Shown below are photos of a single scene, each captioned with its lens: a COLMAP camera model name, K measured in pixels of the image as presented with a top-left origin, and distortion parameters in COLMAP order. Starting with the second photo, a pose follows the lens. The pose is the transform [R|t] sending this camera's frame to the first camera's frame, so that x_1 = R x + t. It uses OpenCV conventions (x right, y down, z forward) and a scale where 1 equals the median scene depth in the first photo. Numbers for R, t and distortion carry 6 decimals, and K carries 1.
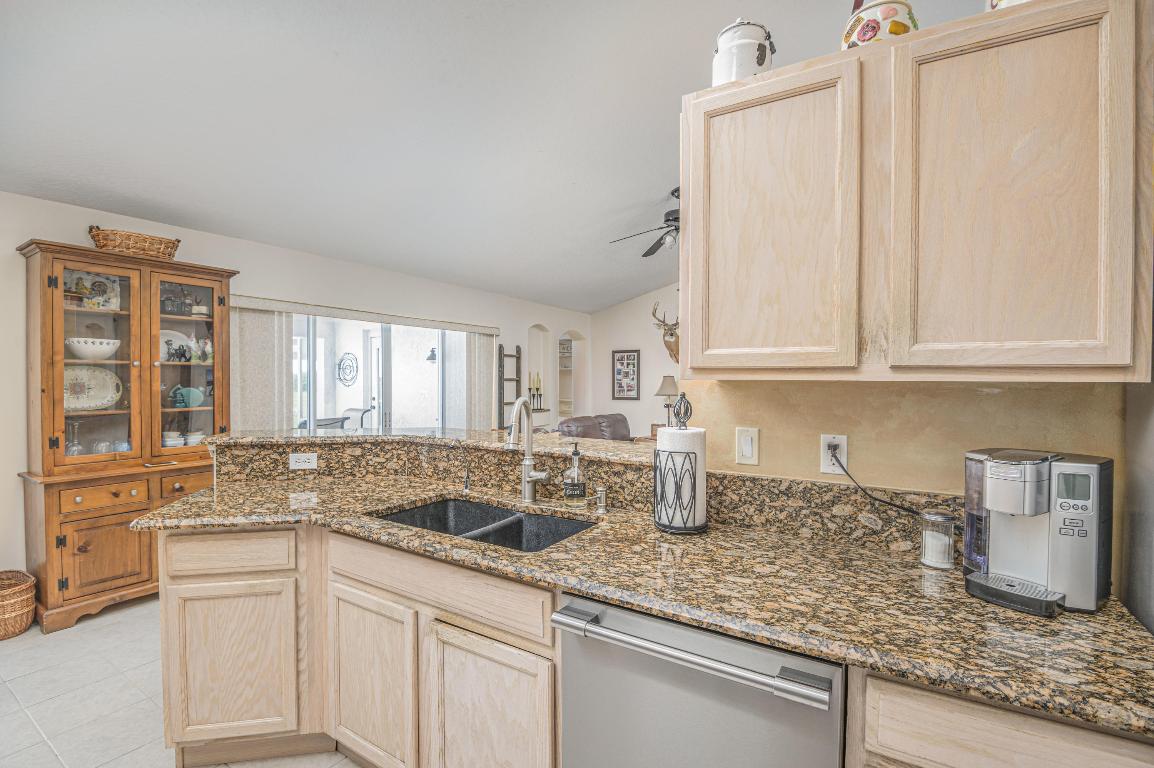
lens RADIAL K [[529.4, 0, 581.3], [0, 529.4, 386.3], [0, 0, 1]] dist [0.003041, 0.000164]
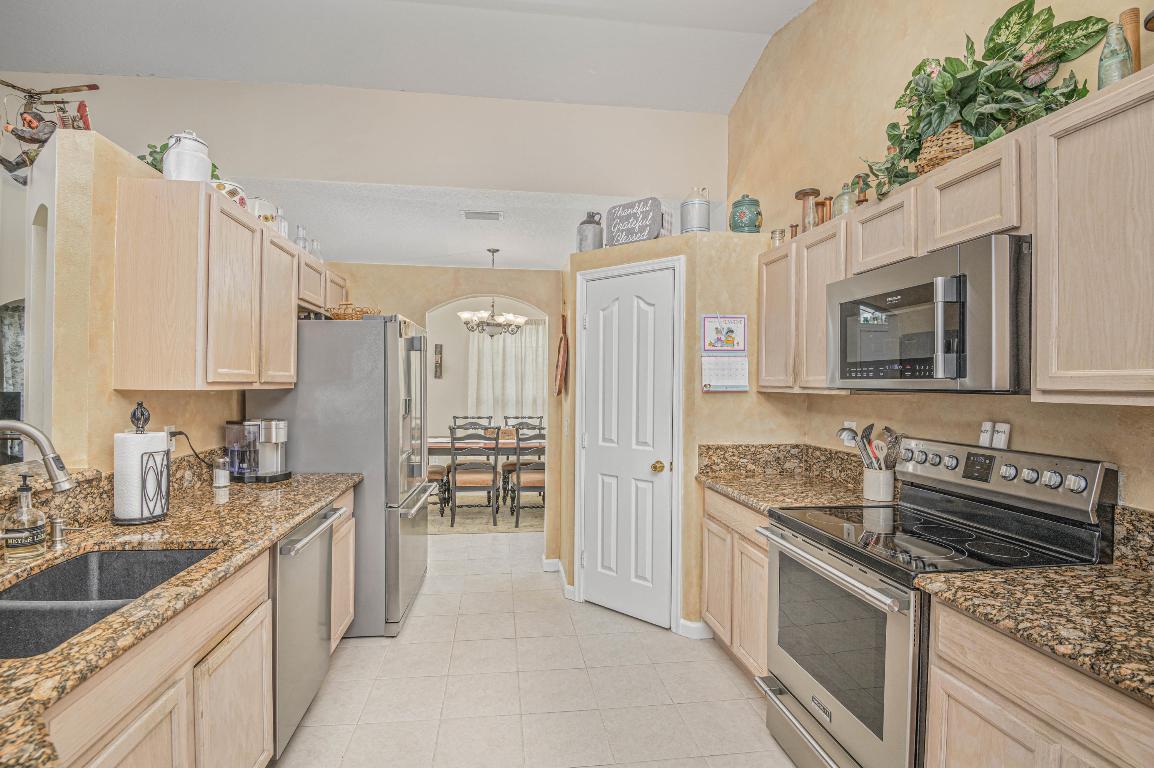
lens RADIAL K [[529.4, 0, 574.4], [0, 529.4, 381.3], [0, 0, 1]] dist [0.003041, 0.000164]
pose [[-0.651858, -0.005478, 0.758321, -1.315756], [0.000663, 0.999969, 0.007793, -0.040051], [-0.758341, 0.005583, -0.651835, 1.063809]]
